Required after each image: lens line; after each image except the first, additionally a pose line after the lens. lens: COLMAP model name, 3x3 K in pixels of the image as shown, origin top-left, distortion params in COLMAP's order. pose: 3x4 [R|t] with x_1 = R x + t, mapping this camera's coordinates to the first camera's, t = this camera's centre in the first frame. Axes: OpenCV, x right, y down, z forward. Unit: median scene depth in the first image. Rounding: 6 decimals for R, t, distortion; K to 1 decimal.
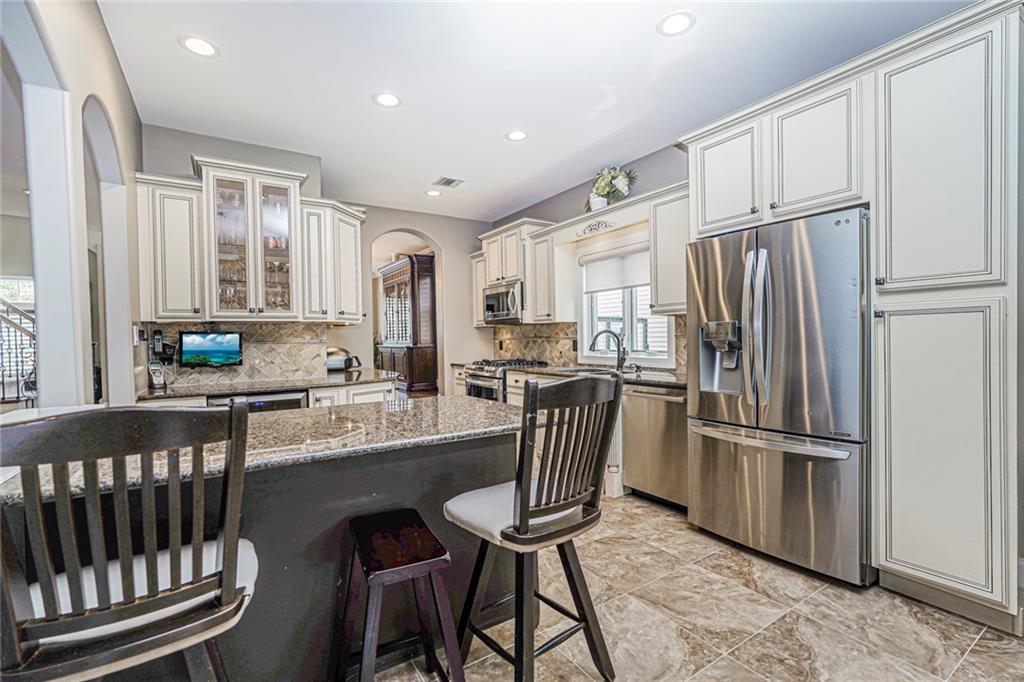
lens RADIAL K [[453.1, 0, 512.0], [0, 453.1, 344.4], [0, 0, 1]] dist [-0.014832, 0.008257]
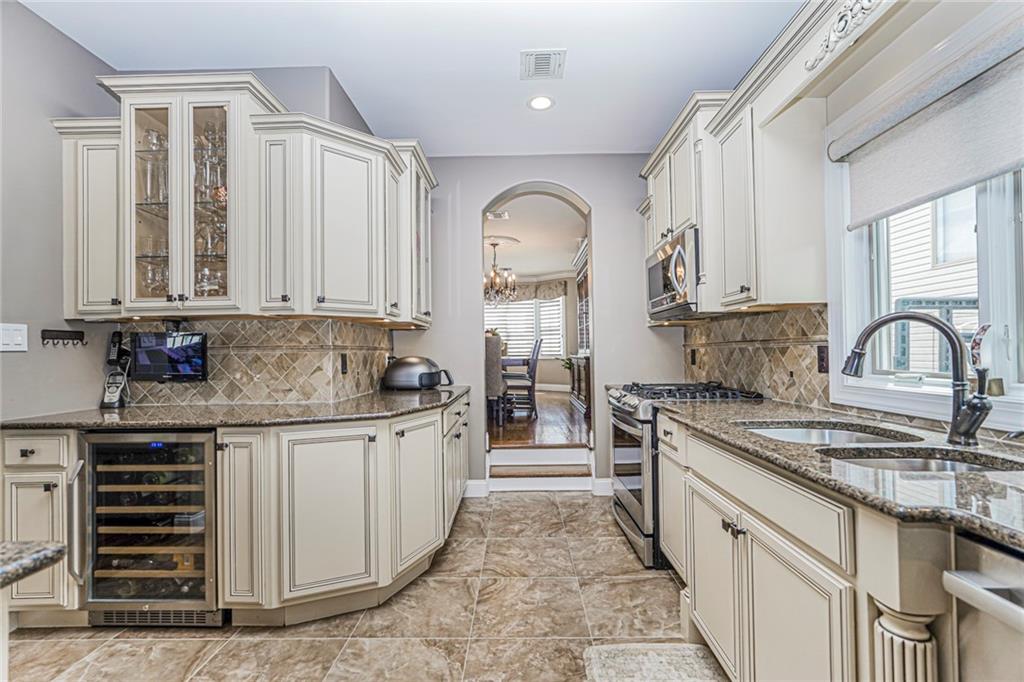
lens RADIAL K [[453.1, 0, 512.0], [0, 453.1, 344.4], [0, 0, 1]] dist [-0.014832, 0.008257]
pose [[0.830699, -0.003933, -0.556708, 0.168017], [-0.009188, 0.999742, -0.020772, 0.000261], [0.556646, 0.022370, 0.830449, 0.628686]]
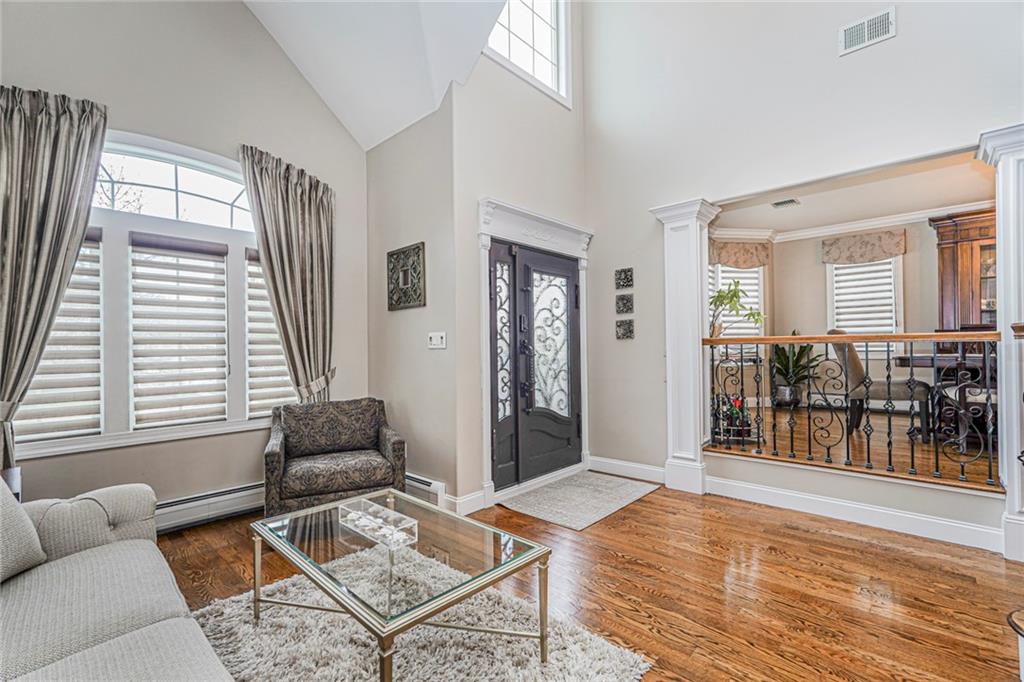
lens RADIAL K [[448.5, 0, 511.9], [0, 448.5, 344.5], [0, 0, 1]] dist [-0.016239, 0.008005]
pose [[0.968784, 0.012055, 0.247612, -2.235034], [-0.005533, 0.999620, -0.027018, 0.024856], [-0.247844, 0.024805, 0.968482, 1.455652]]
